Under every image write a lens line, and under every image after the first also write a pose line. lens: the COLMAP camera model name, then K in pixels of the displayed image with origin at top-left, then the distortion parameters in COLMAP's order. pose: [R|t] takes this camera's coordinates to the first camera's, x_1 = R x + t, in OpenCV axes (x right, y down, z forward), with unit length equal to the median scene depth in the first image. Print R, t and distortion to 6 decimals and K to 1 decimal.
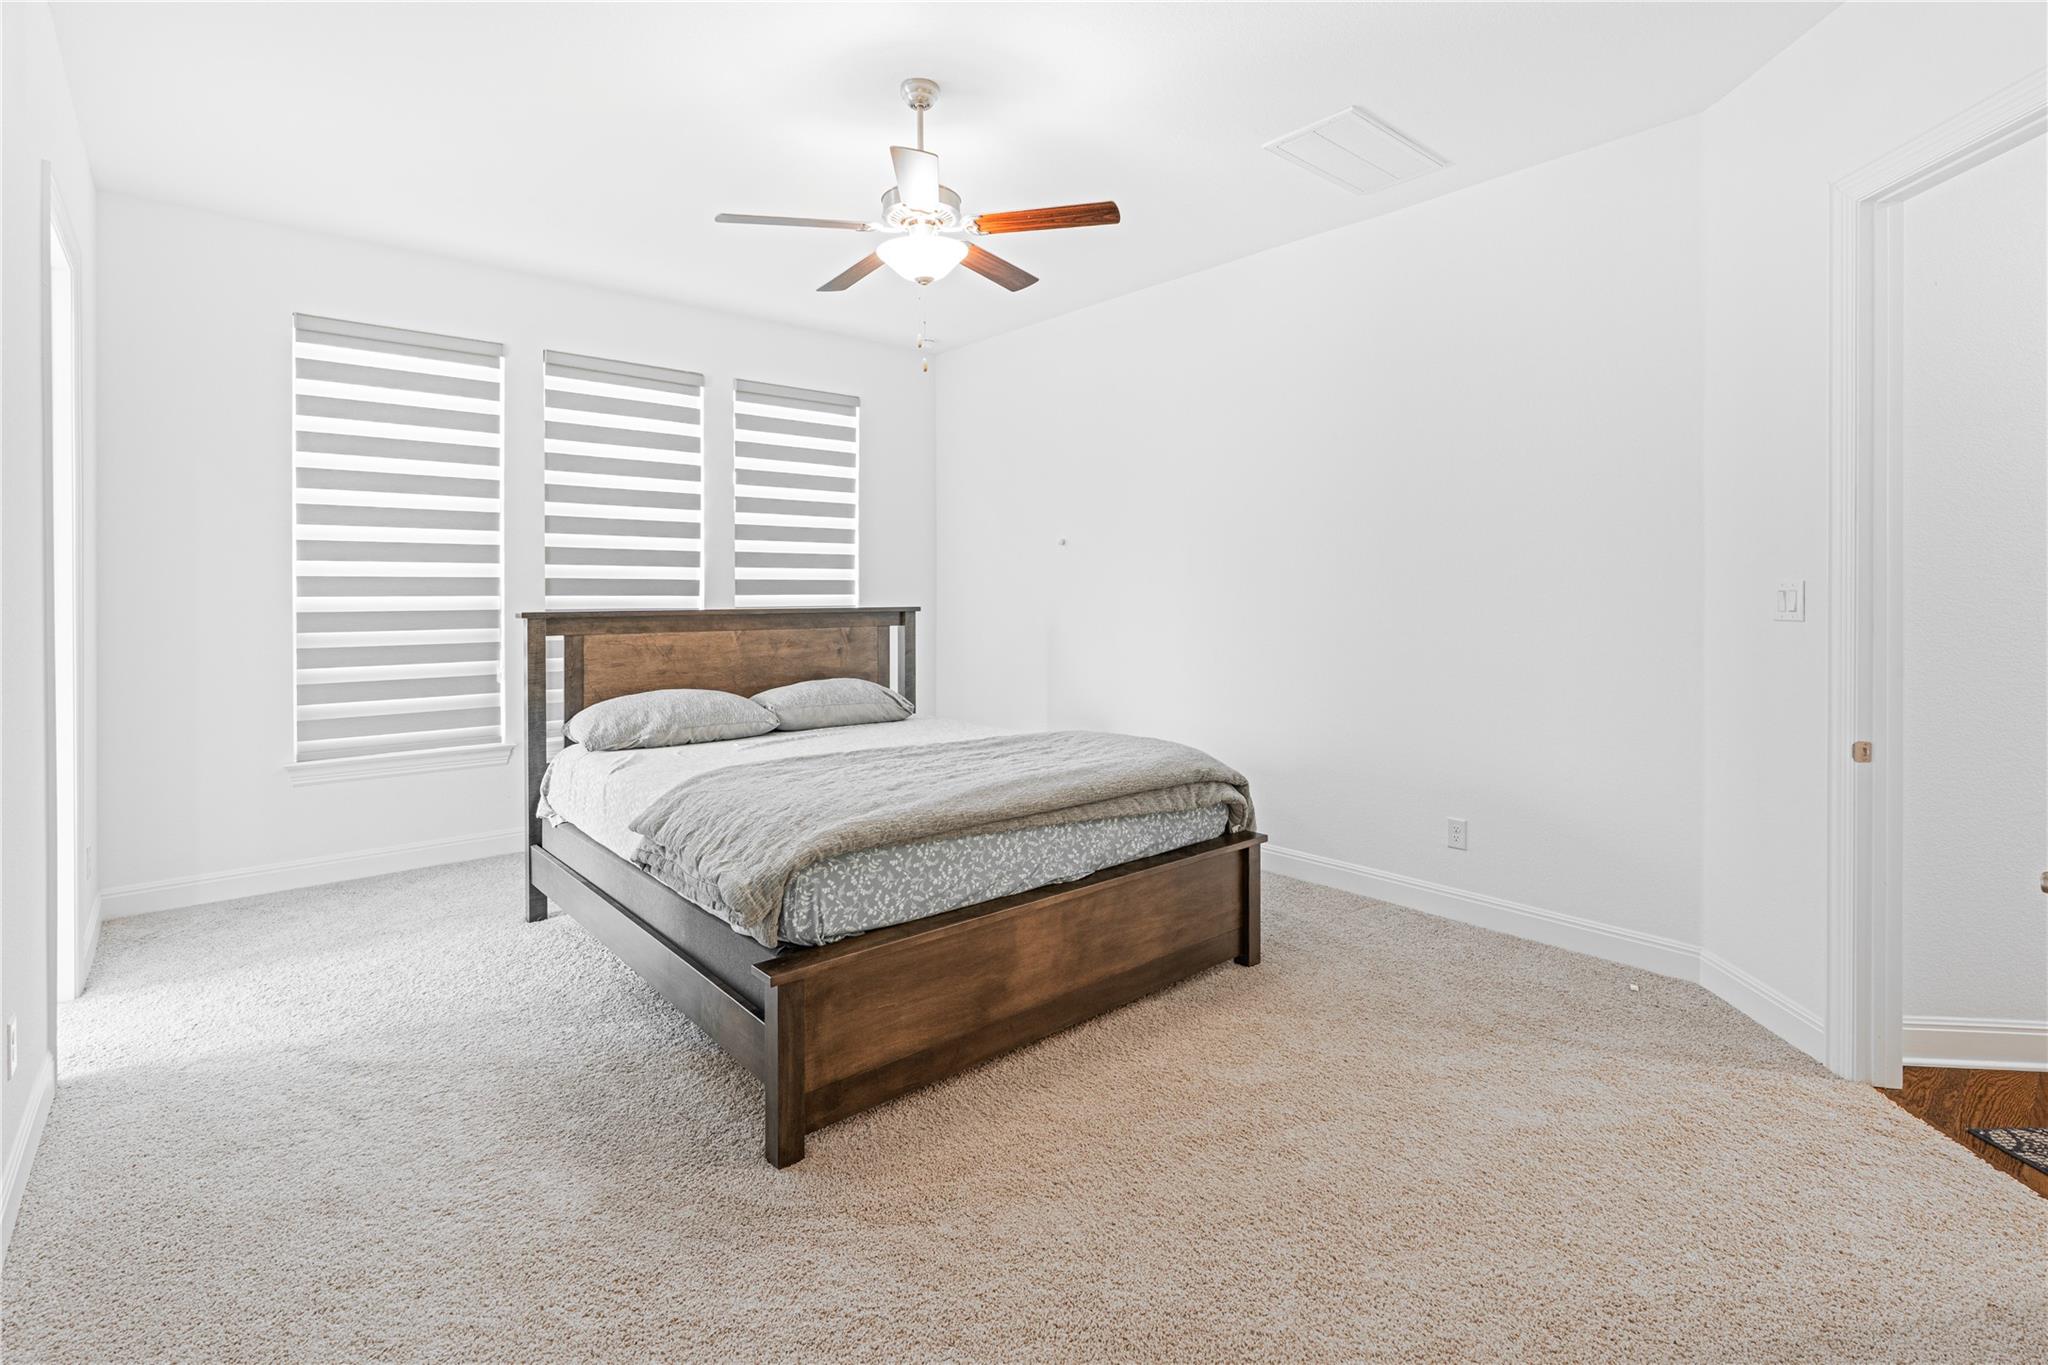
lens RADIAL K [[942.0, 0, 1030.2], [0, 942.0, 591.8], [0, 0, 1]] dist [-0.004321, -0.000335]
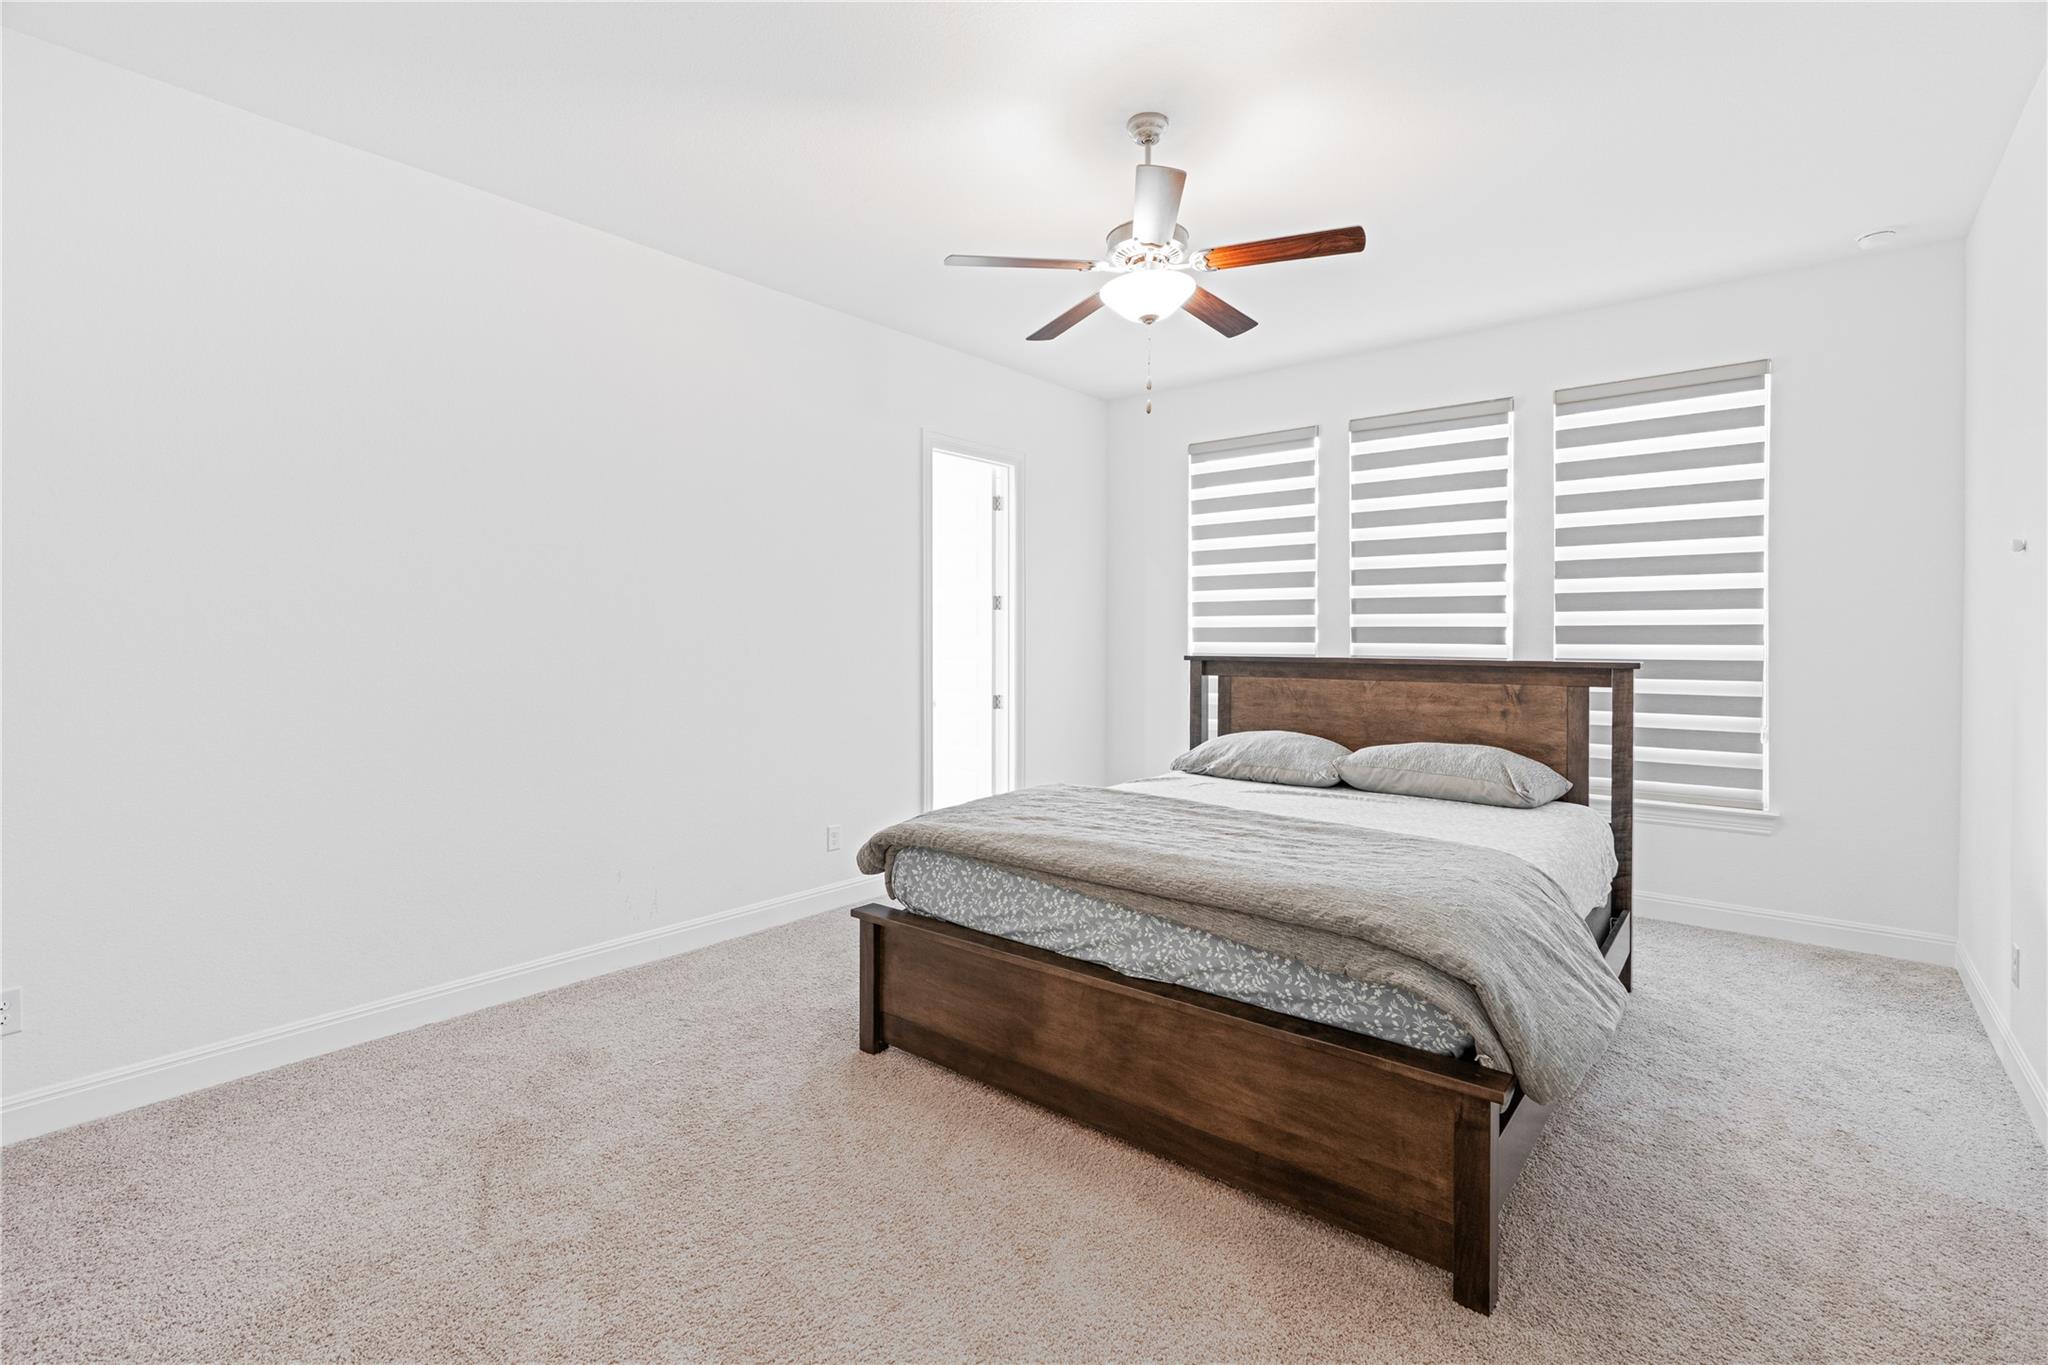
lens RADIAL K [[942.0, 0, 1034.5], [0, 942.0, 644.1], [0, 0, 1]] dist [-0.004321, -0.000335]
pose [[0.175563, 0.008423, -0.984432, 0.645905], [-0.003794, 0.999962, 0.007879, -0.002373], [0.984461, 0.002352, 0.175589, 0.562395]]
